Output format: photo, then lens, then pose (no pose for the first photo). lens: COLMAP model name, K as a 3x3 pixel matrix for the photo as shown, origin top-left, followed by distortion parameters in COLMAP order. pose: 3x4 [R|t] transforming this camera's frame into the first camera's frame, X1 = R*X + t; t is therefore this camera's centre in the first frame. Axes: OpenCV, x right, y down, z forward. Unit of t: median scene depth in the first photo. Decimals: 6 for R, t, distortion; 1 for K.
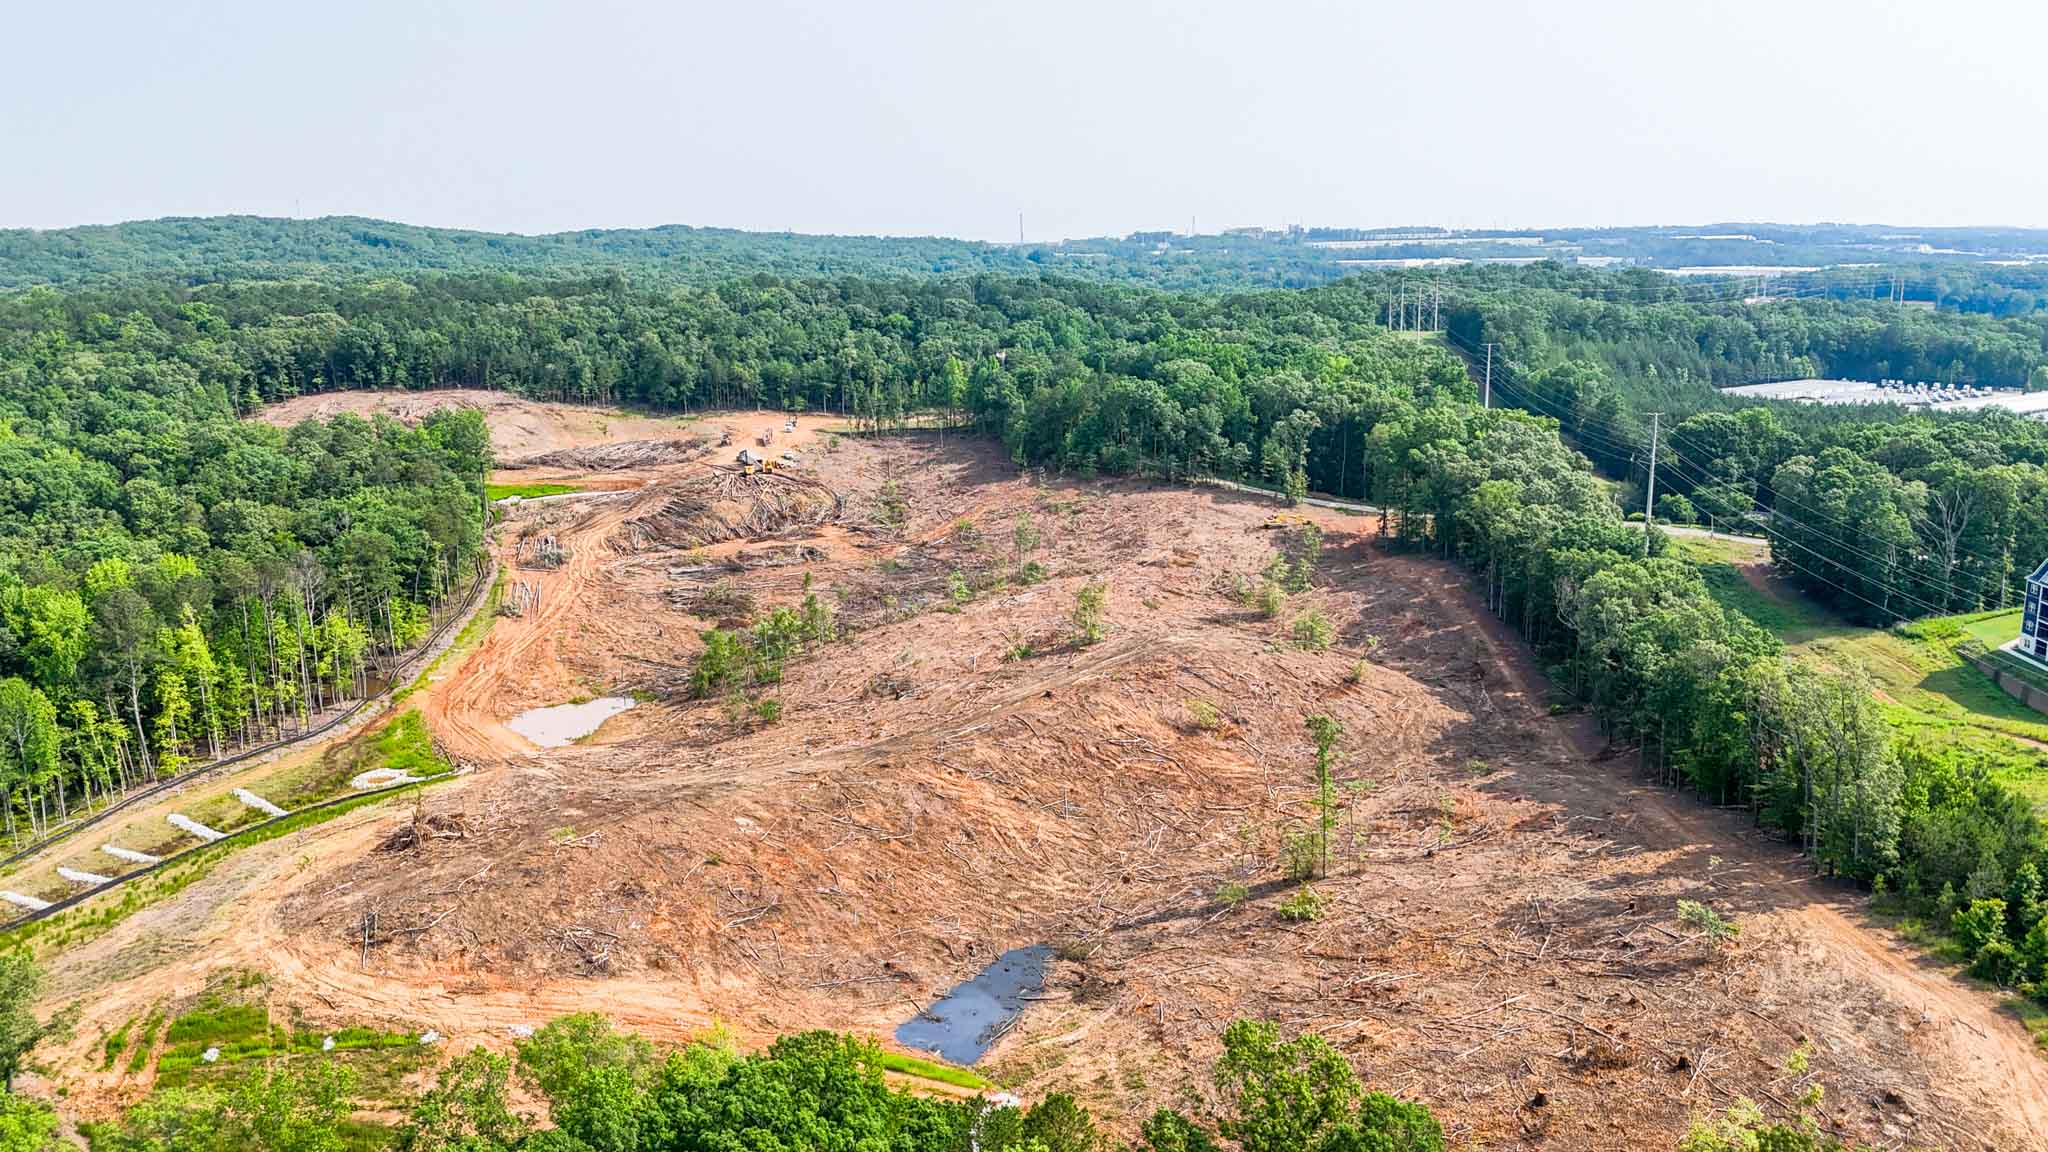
lens RADIAL K [[1534.1, 0, 1019.0], [0, 1534.1, 580.2], [0, 0, 1]] dist [0.072273, -0.066996]
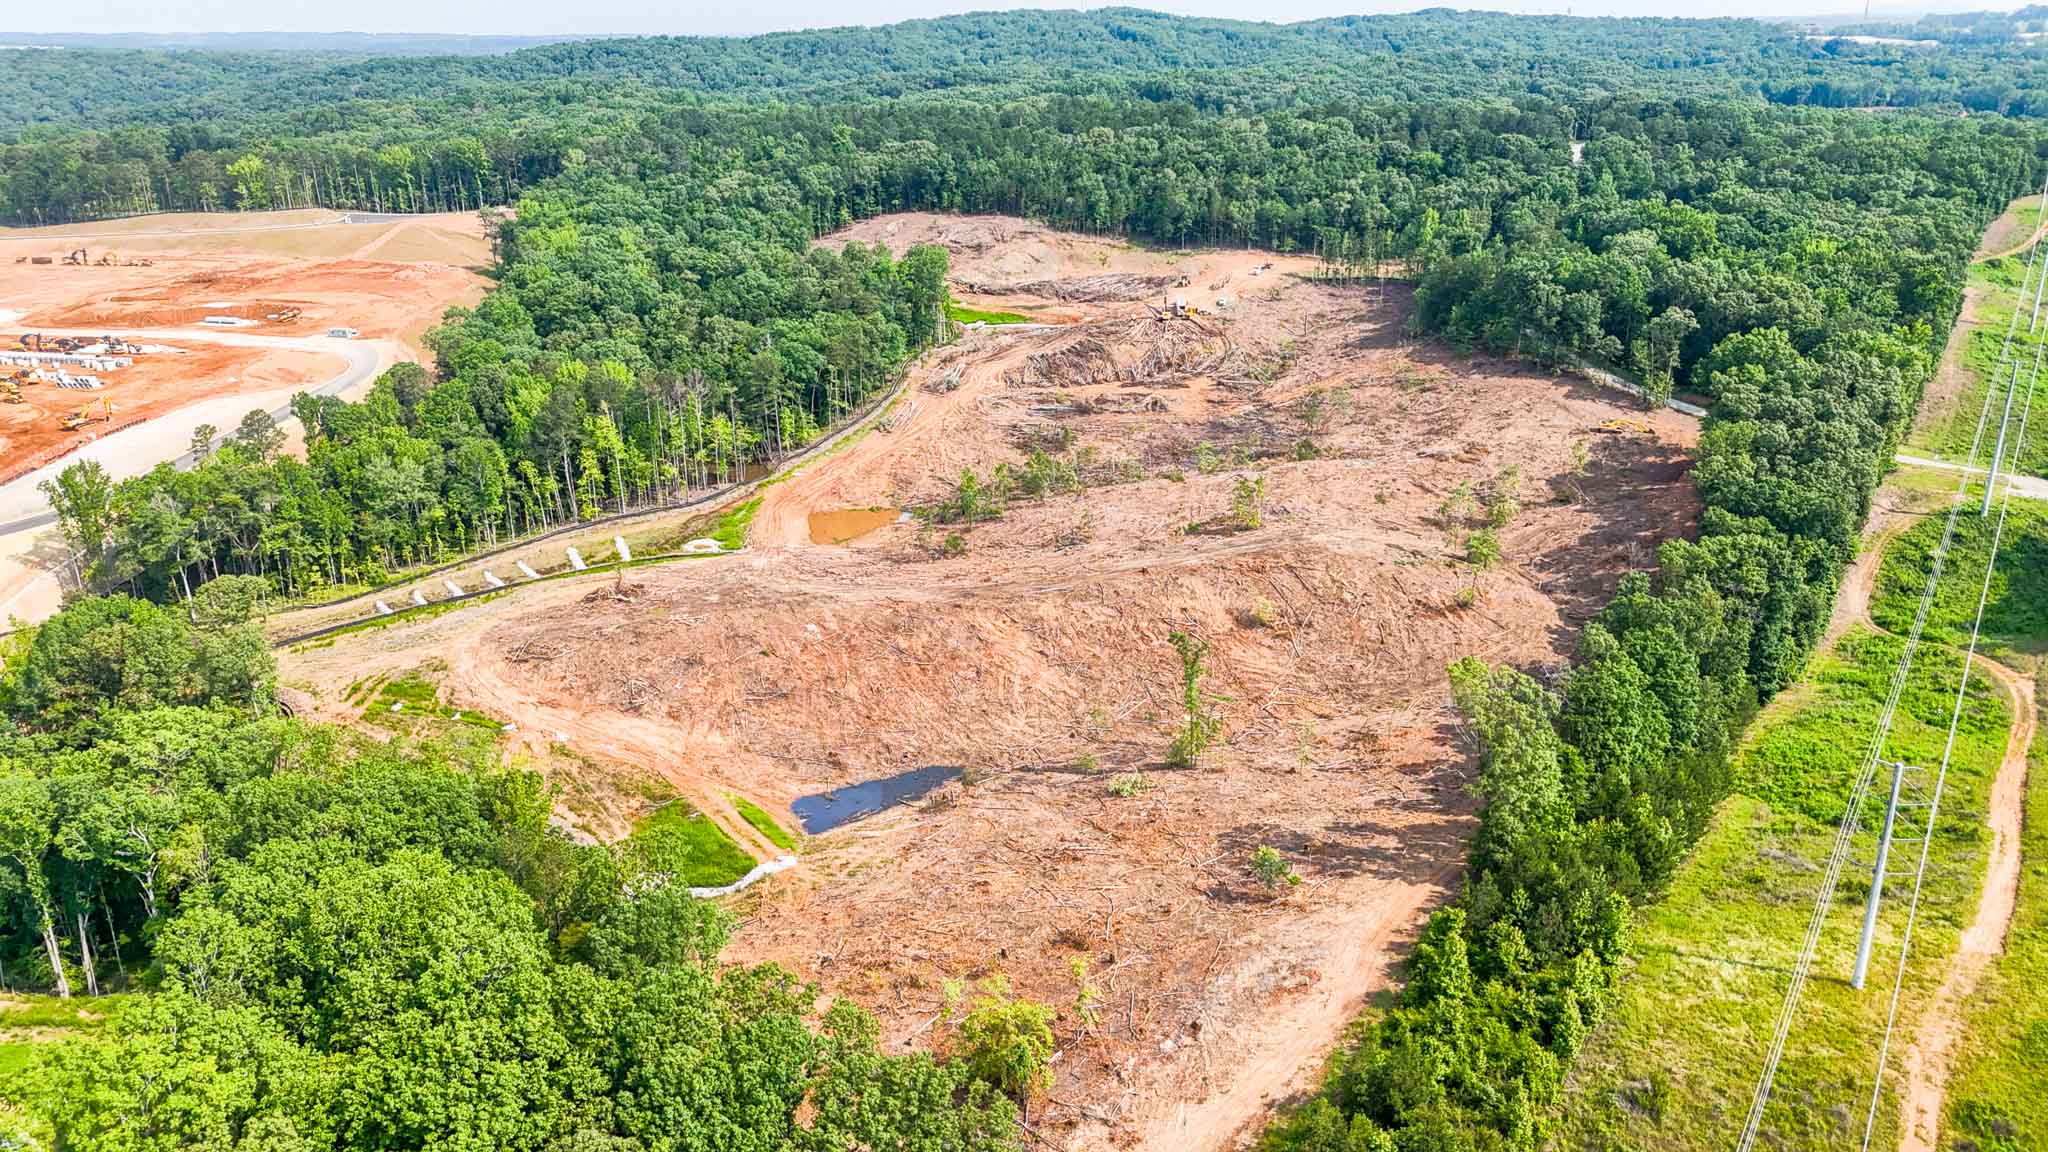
lens RADIAL K [[1536.4, 0, 1011.5], [0, 1536.4, 594.8], [0, 0, 1]] dist [0.068408, -0.067861]
pose [[0.864514, 0.177183, -0.470342, 0.268648], [-0.104992, 0.978820, 0.175750, -0.055635], [0.491520, -0.102556, 0.864807, -0.023404]]
